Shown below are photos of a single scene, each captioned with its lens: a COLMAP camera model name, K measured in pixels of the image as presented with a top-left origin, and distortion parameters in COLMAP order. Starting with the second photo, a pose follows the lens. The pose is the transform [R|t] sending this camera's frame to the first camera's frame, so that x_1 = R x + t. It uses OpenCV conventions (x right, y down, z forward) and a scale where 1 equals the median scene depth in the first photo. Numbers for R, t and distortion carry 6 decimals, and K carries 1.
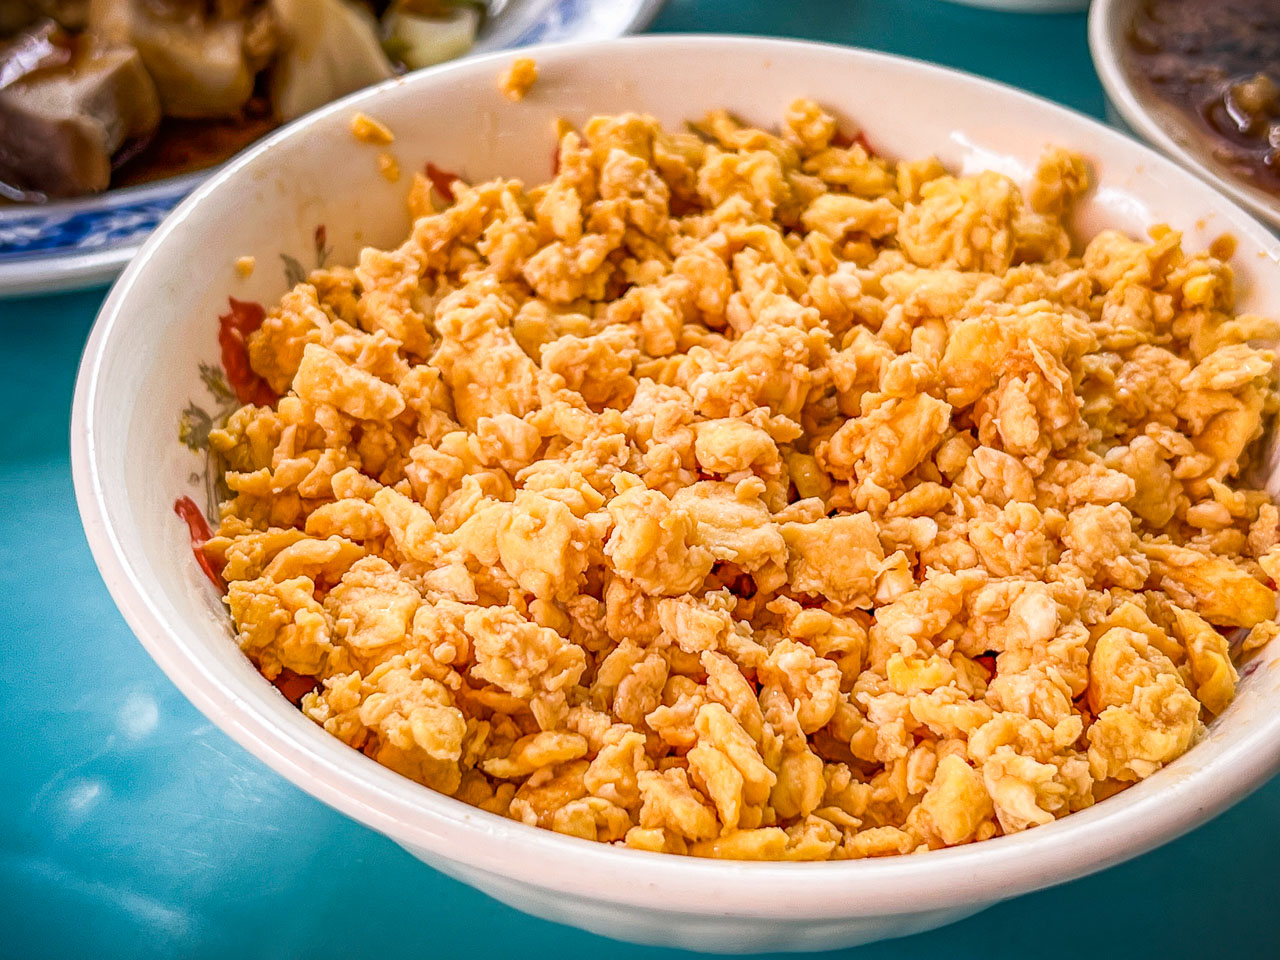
lens RADIAL K [[2578.5, 0, 637.9], [0, 2578.5, 488.5], [0, 0, 1]] dist [0.096382, 0.000000]
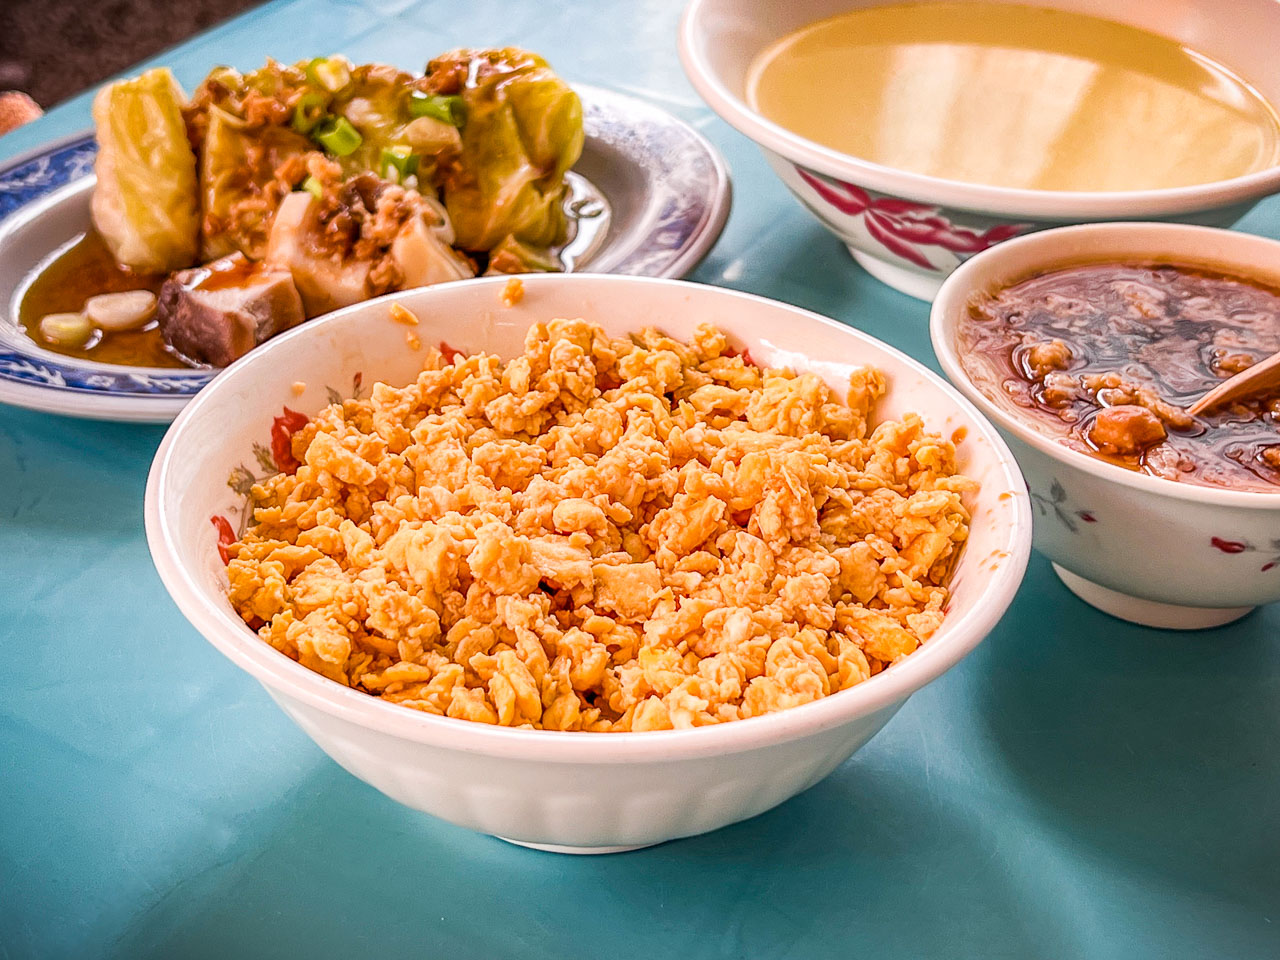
lens RADIAL K [[2578.5, 0, 643.2], [0, 2578.5, 475.3], [0, 0, 1]] dist [0.096382, 0.000000]
pose [[0.985502, 0.087757, -0.145208, 0.281690], [-0.110195, 0.981827, -0.154506, 0.182538], [0.129010, 0.168267, 0.977263, -0.453317]]
